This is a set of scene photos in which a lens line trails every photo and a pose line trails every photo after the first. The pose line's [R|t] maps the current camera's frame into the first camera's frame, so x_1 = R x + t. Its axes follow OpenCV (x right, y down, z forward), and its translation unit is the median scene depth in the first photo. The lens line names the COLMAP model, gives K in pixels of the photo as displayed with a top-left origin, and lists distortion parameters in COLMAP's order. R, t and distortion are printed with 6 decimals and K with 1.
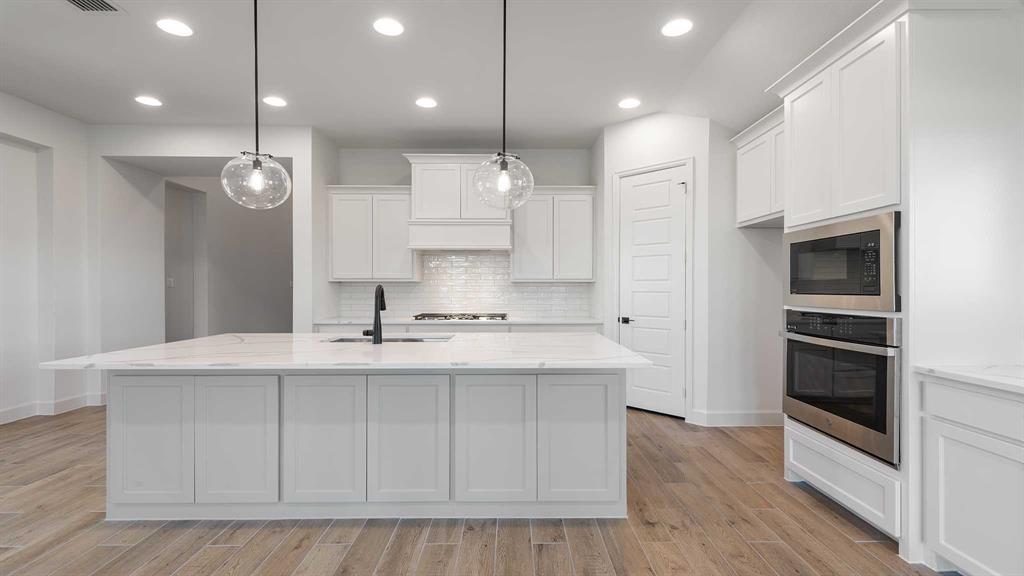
lens RADIAL K [[461.1, 0, 512.1], [0, 461.1, 290.3], [0, 0, 1]] dist [0.000770, -0.000146]
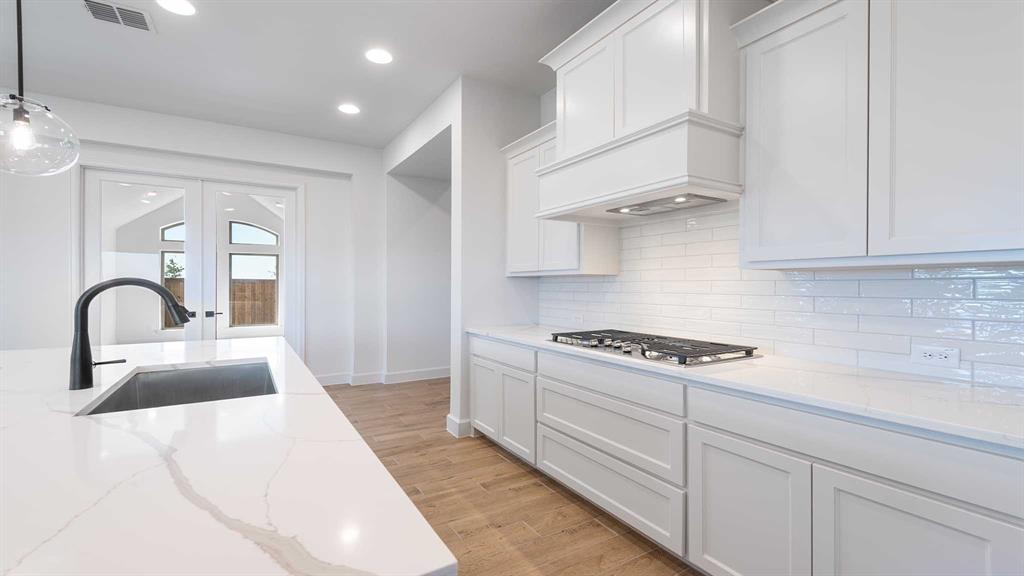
lens RADIAL K [[436.8, 0, 512.0], [0, 436.8, 288.0], [0, 0, 1]] dist [-0.001650, -0.000127]
pose [[0.511084, 0.006721, -0.859505, 0.399308], [-0.005153, 0.999975, 0.004755, -0.006237], [0.859515, 0.001999, 0.511106, 1.178901]]
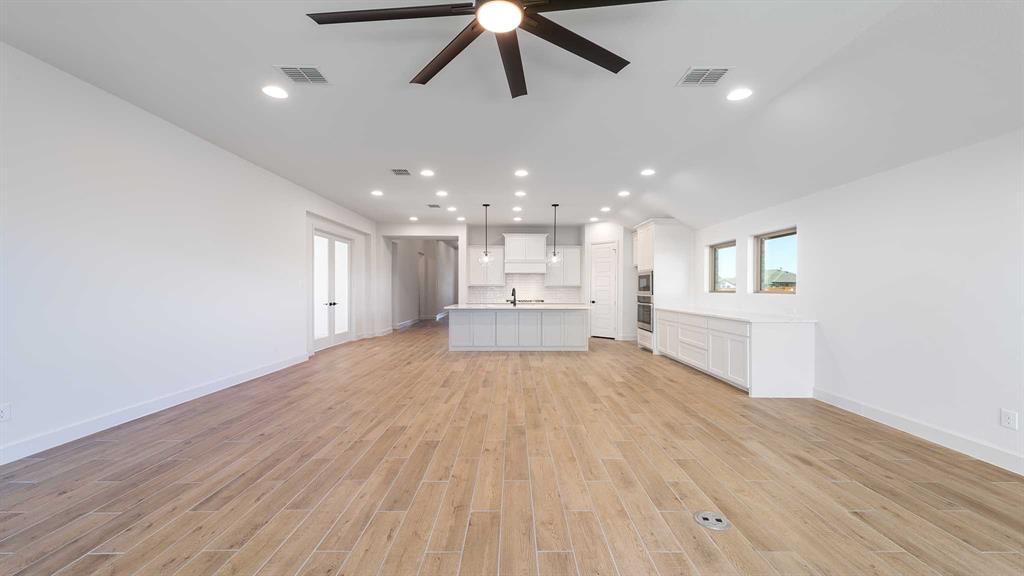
lens RADIAL K [[397.9, 0, 512.0], [0, 397.9, 288.0], [0, 0, 1]] dist [-0.000190, -0.000095]
pose [[0.999979, 0.002603, -0.006002, -0.297763], [-0.002653, 0.999962, -0.008300, 0.012584], [0.005981, 0.008315, 0.999948, -1.895045]]
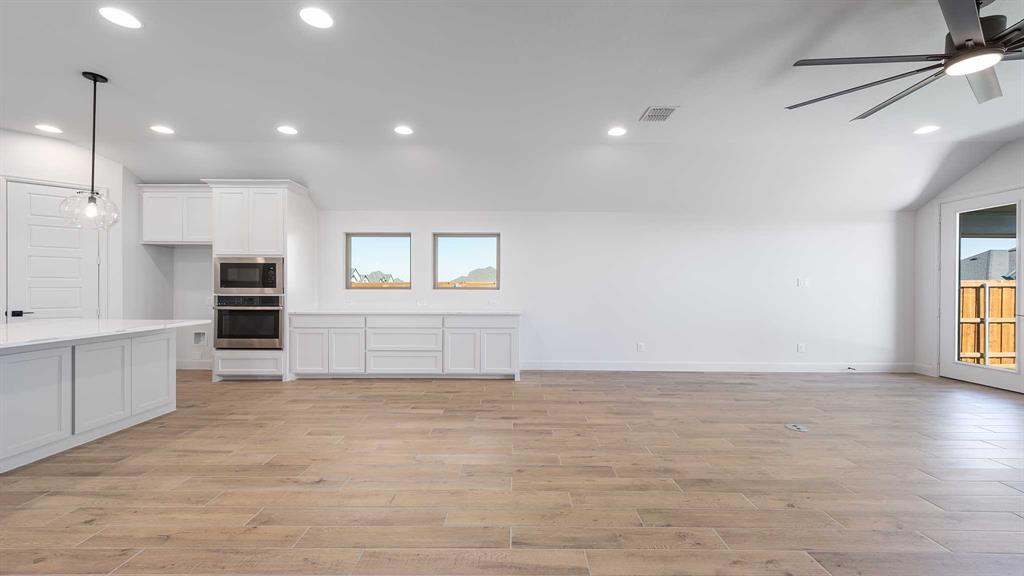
lens RADIAL K [[402.5, 0, 515.8], [0, 402.5, 286.6], [0, 0, 1]] dist [0.010411, -0.000037]
pose [[0.005863, -0.002363, 0.999980, -1.162800], [0.002301, 0.999995, 0.002349, 0.002304], [-0.999980, 0.002287, 0.005869, -0.308498]]
